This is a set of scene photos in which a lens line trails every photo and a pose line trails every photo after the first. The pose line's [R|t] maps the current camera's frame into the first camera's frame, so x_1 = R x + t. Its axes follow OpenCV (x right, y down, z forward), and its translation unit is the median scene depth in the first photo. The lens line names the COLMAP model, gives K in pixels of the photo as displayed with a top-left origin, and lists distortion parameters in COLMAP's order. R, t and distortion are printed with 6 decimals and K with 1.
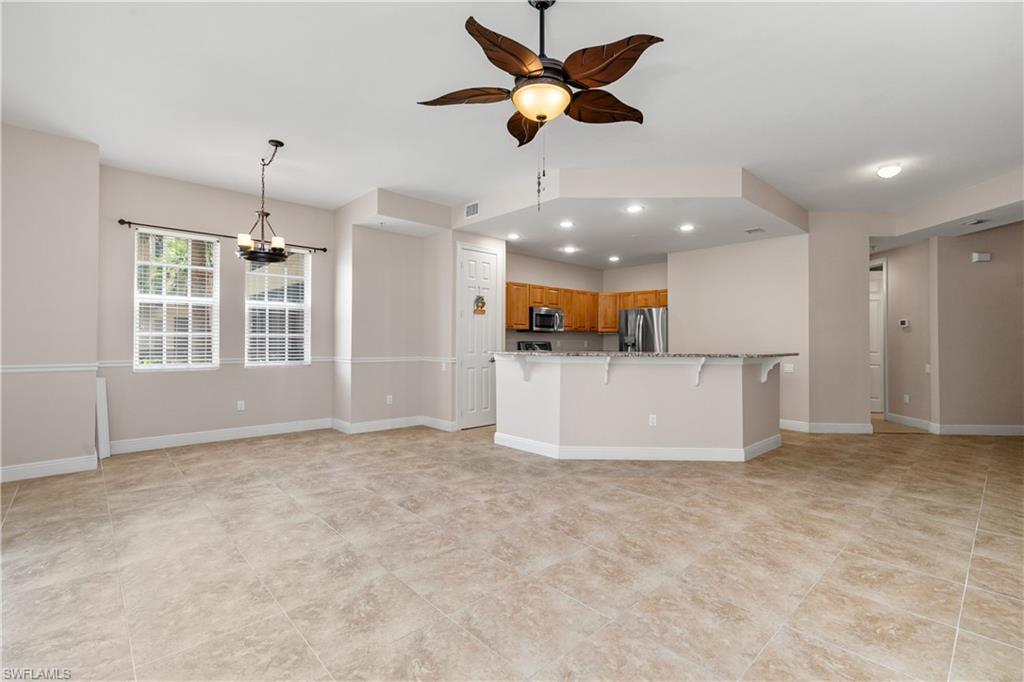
lens RADIAL K [[461.8, 0, 517.2], [0, 461.8, 338.7], [0, 0, 1]] dist [0.001117, 0.000134]
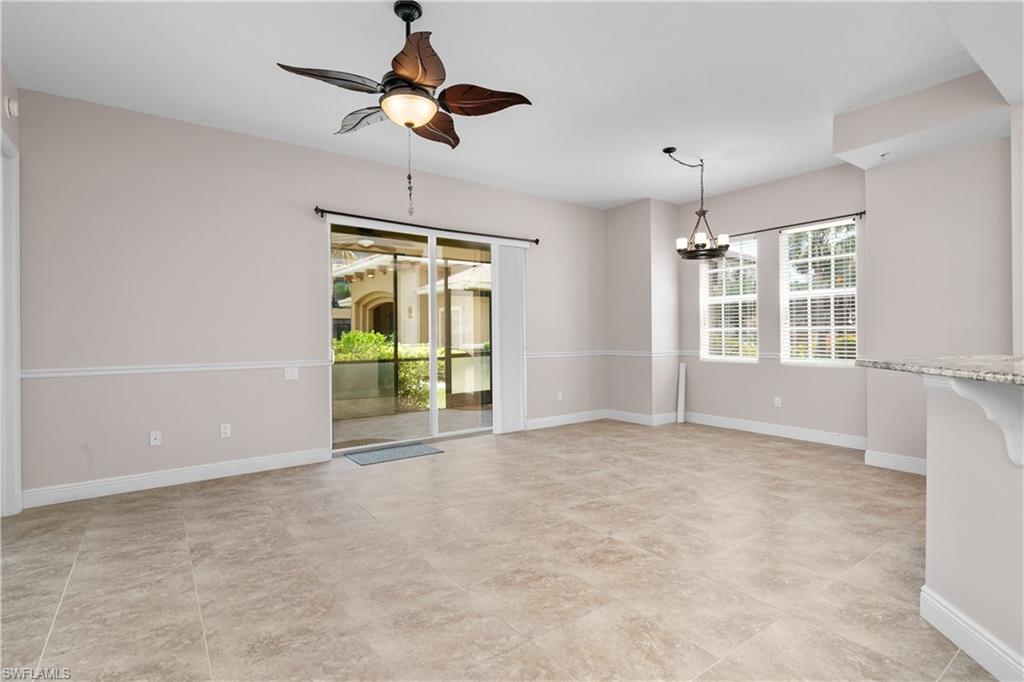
lens RADIAL K [[492.9, 0, 516.9], [0, 492.9, 344.8], [0, 0, 1]] dist [-0.001921, 0.000002]
pose [[-0.118385, 0.015642, -0.992845, 0.429882], [0.012116, 0.999824, 0.014307, 0.003186], [0.992894, -0.010336, -0.118554, 0.515926]]
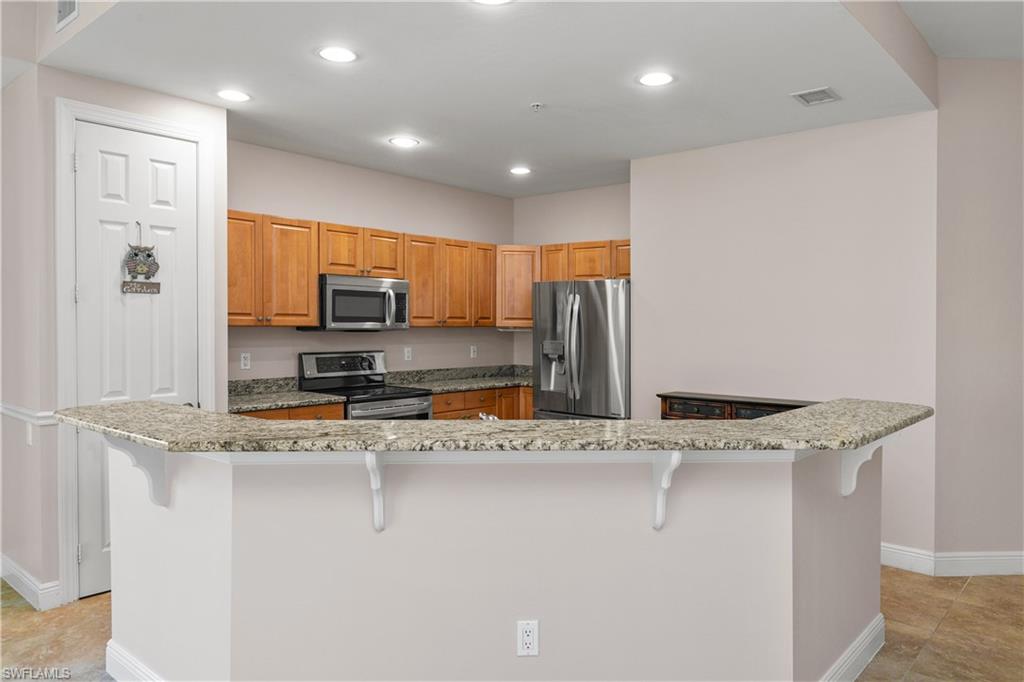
lens RADIAL K [[710.9, 0, 518.9], [0, 710.9, 335.7], [0, 0, 1]] dist [-0.000494, -0.007476]
pose [[0.994849, 0.001328, 0.101363, 0.175462], [-0.003804, 0.999699, 0.024235, -0.033782], [-0.101300, -0.024496, 0.994554, 0.378492]]
